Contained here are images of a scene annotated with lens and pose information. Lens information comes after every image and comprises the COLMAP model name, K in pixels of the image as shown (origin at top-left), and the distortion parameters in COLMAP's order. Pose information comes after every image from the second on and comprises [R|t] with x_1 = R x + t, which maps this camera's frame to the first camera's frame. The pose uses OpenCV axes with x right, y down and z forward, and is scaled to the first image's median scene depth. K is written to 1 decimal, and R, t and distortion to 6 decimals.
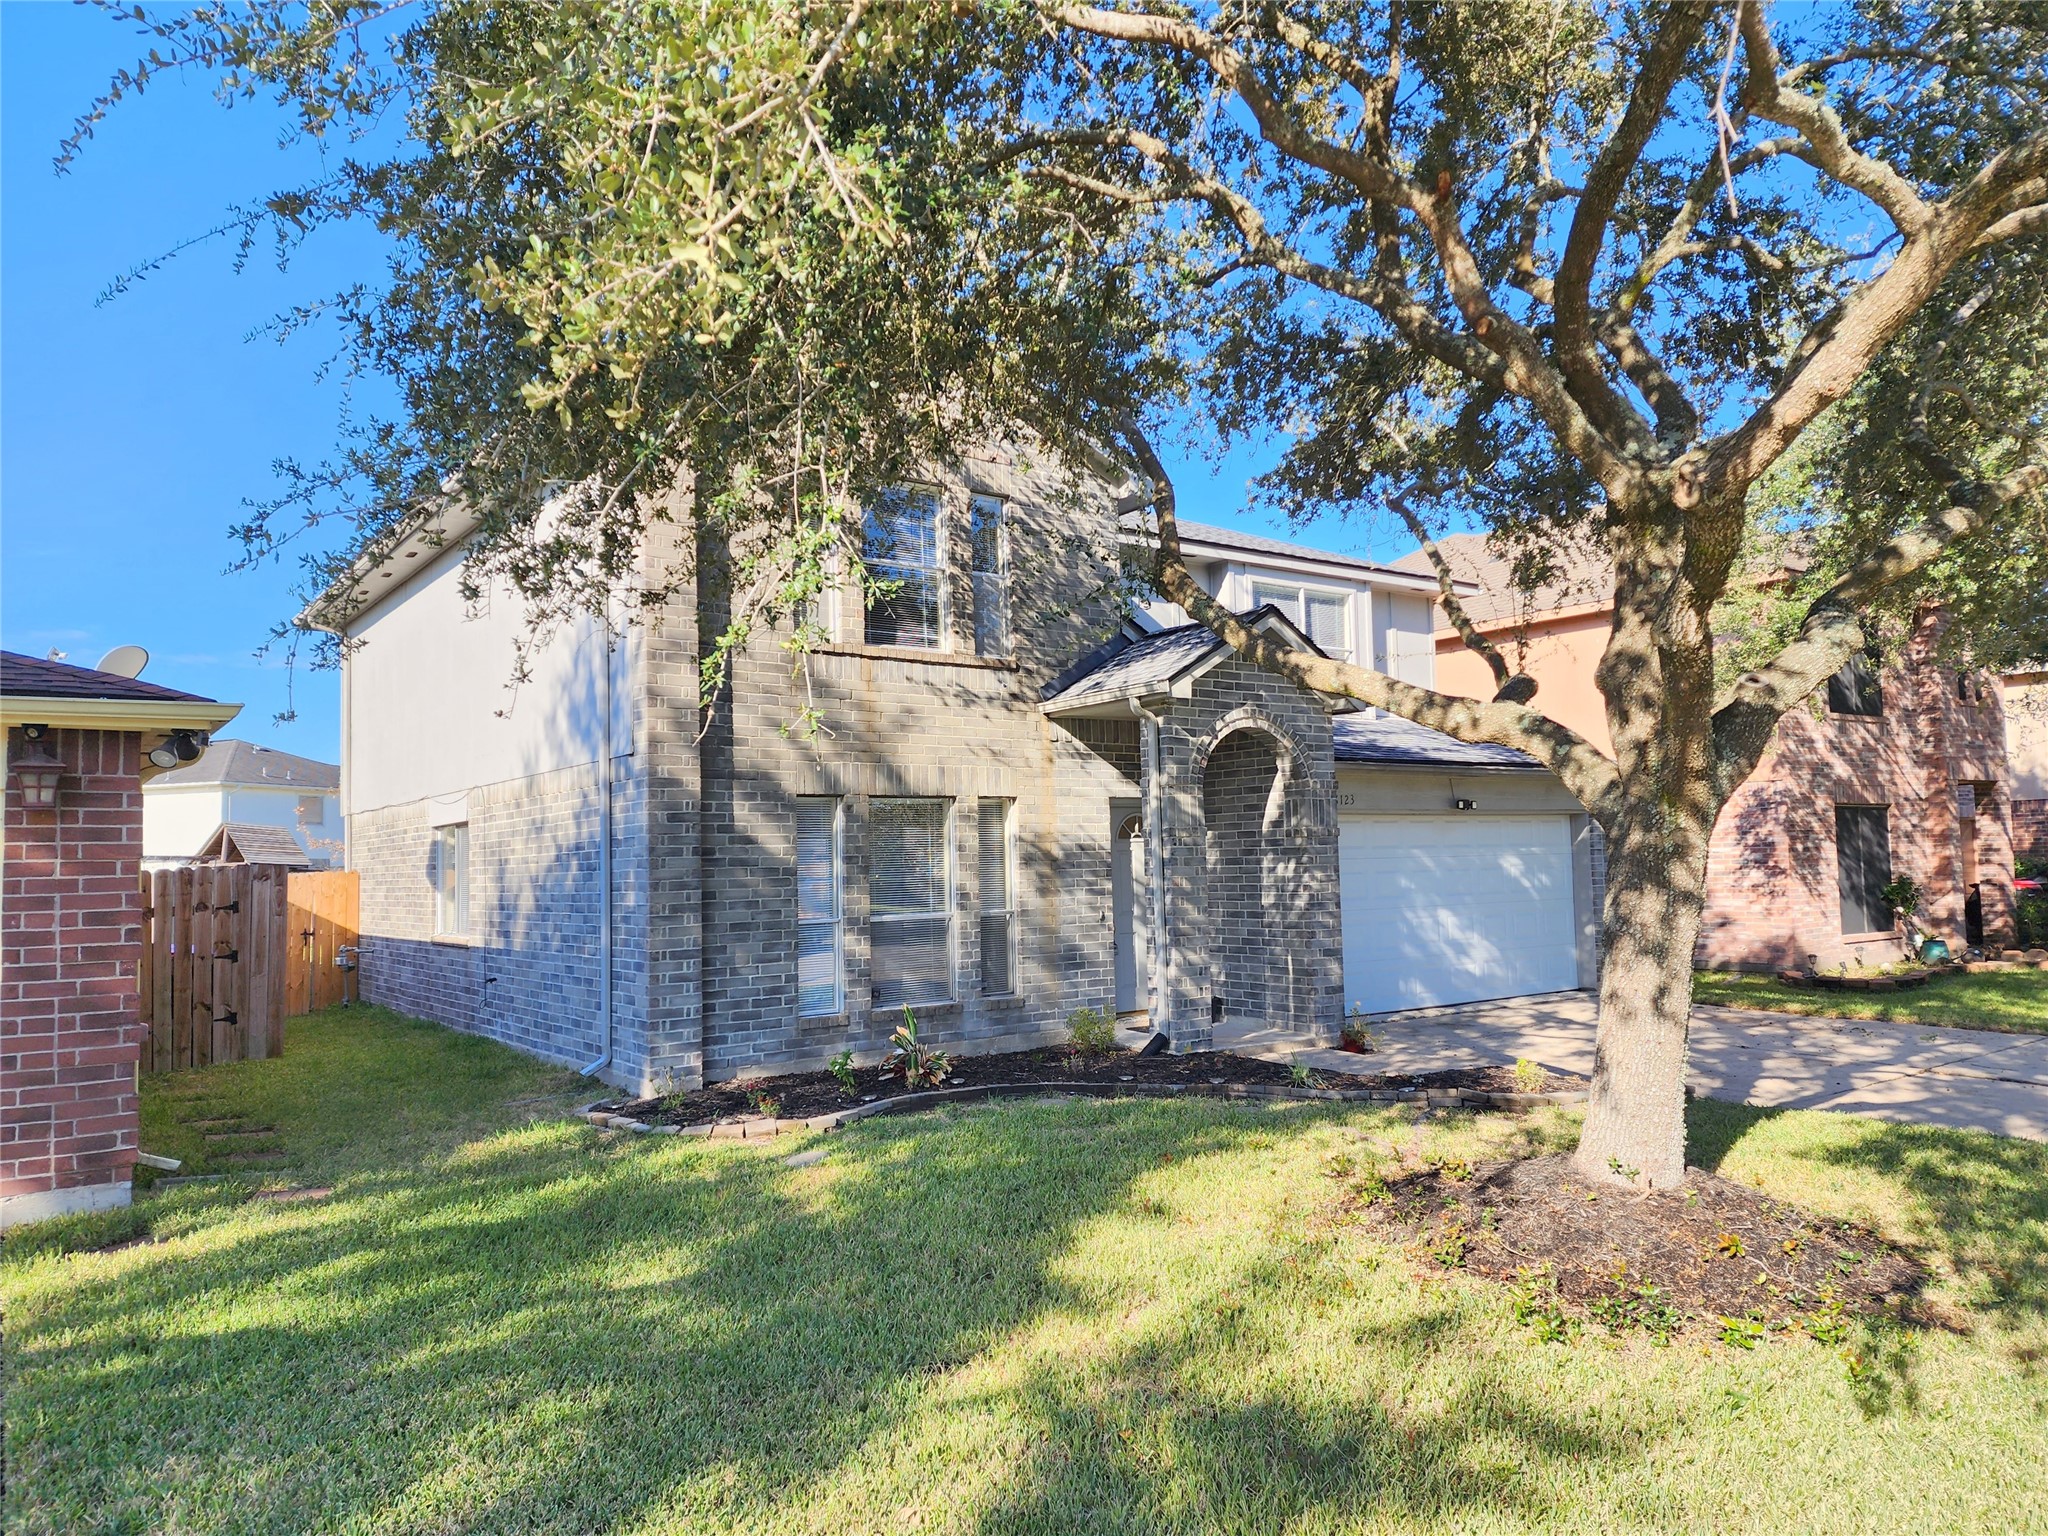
lens RADIAL K [[1396.6, 0, 1024.0], [0, 1396.6, 768.0], [0, 0, 1]] dist [0.058525, -0.063364]
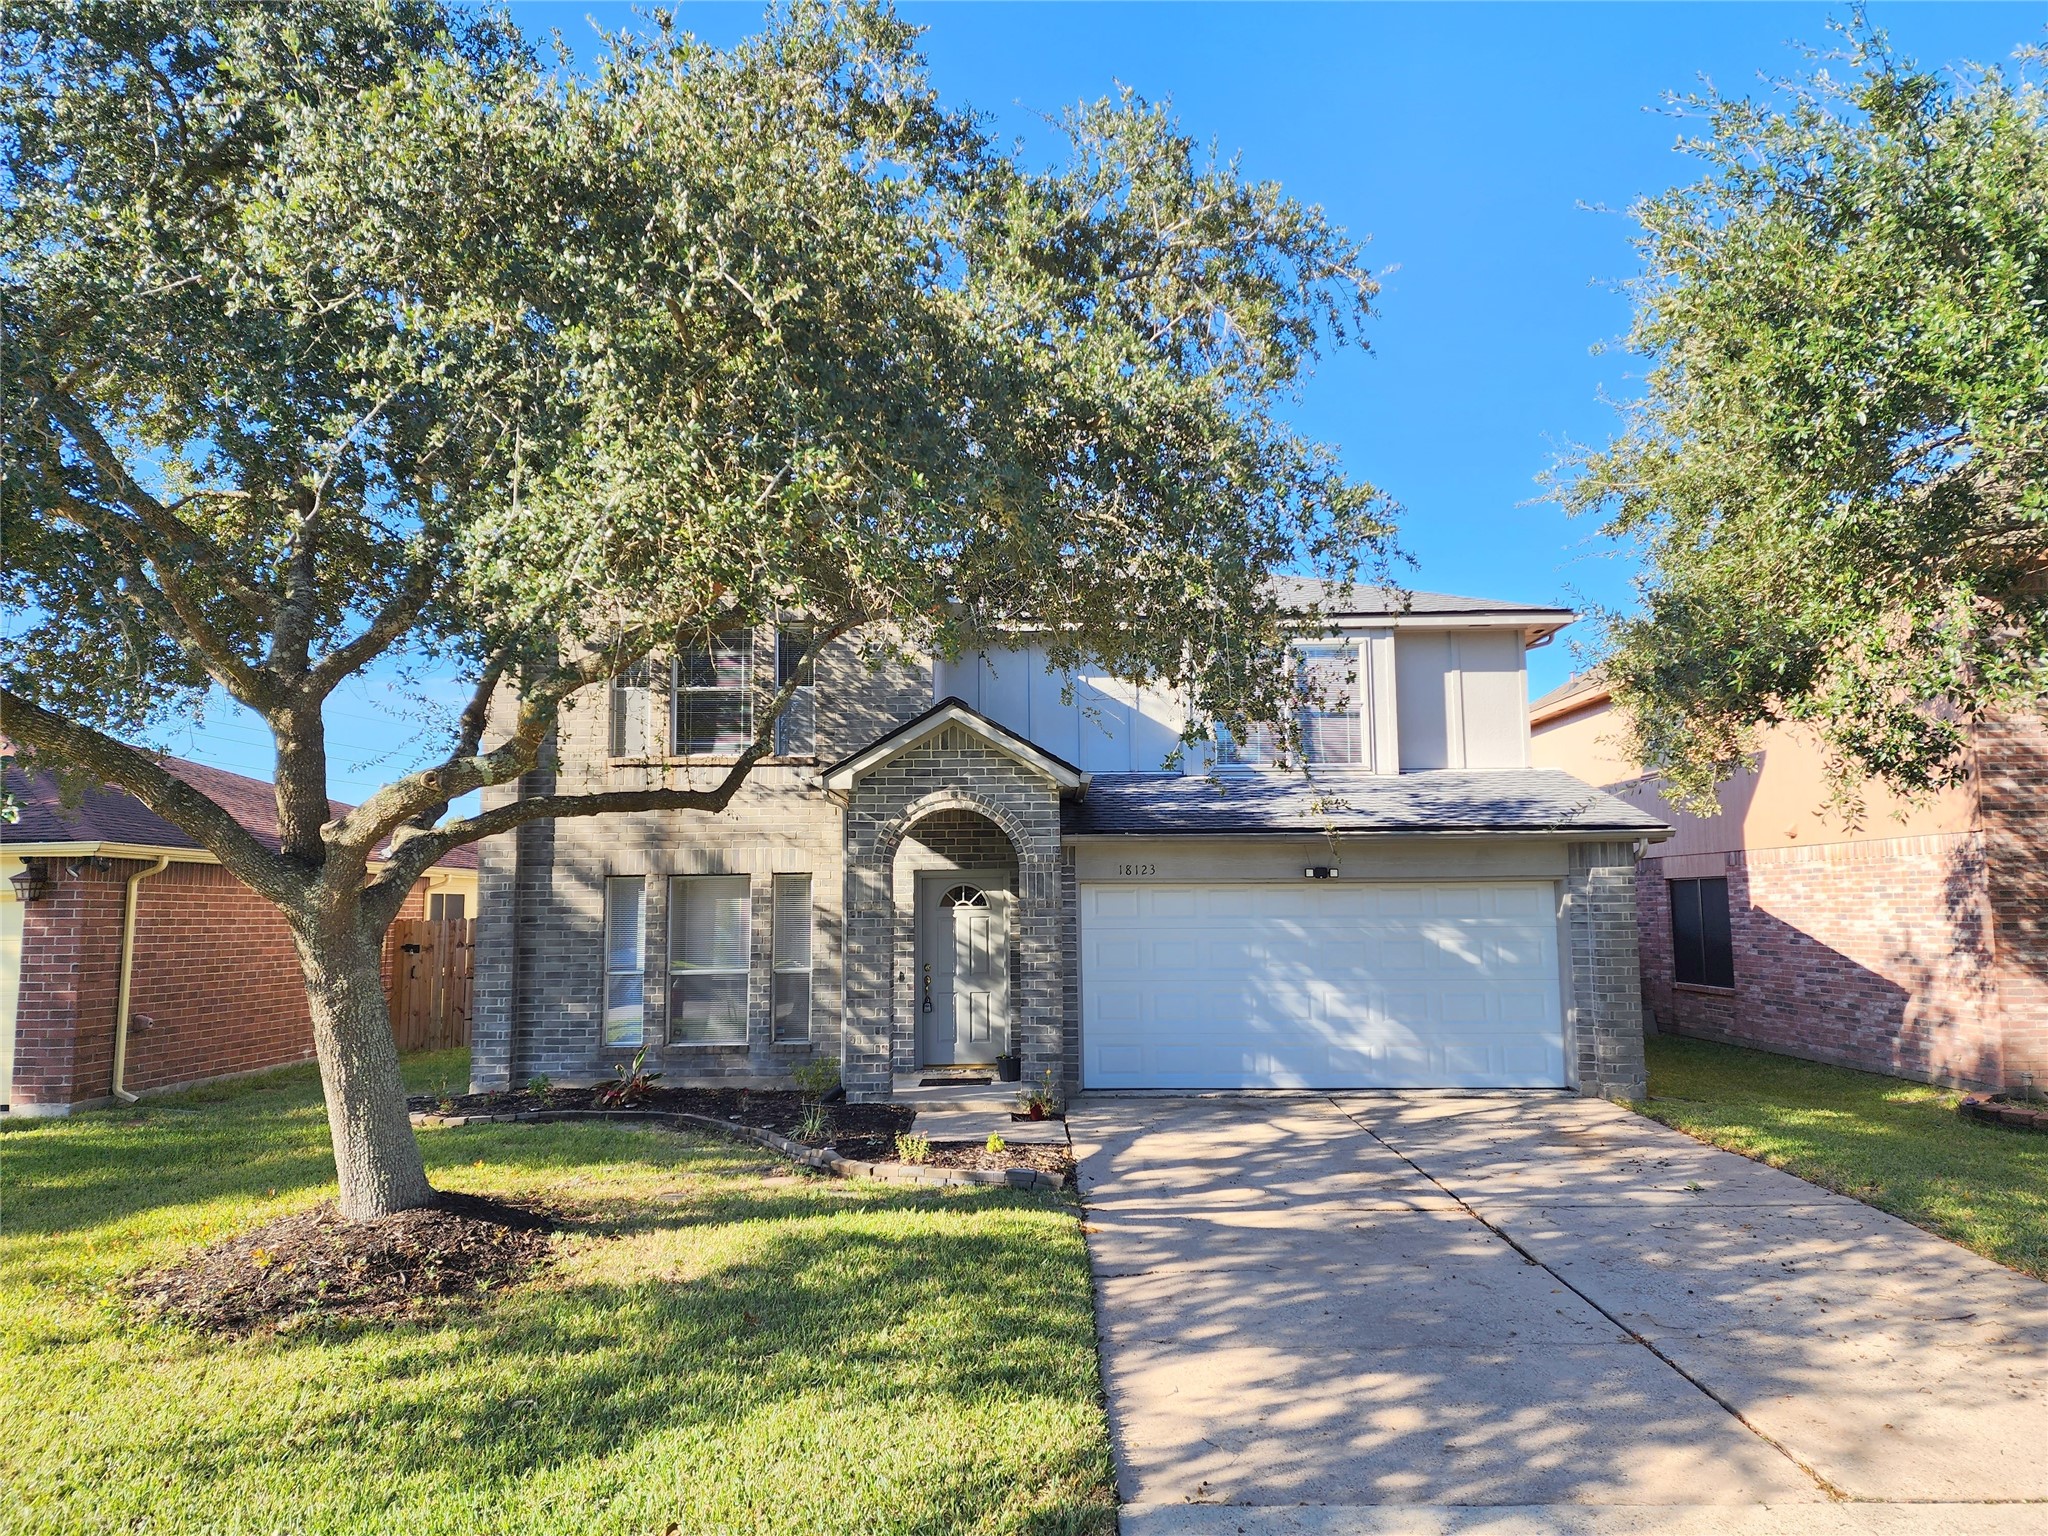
lens RADIAL K [[1396.6, 0, 1024.0], [0, 1396.6, 768.0], [0, 0, 1]] dist [0.058525, -0.063364]
pose [[0.807109, -0.046015, -0.588606, 0.861926], [0.034587, 0.998931, -0.030666, -0.025479], [0.589388, 0.004393, 0.807838, 0.149531]]
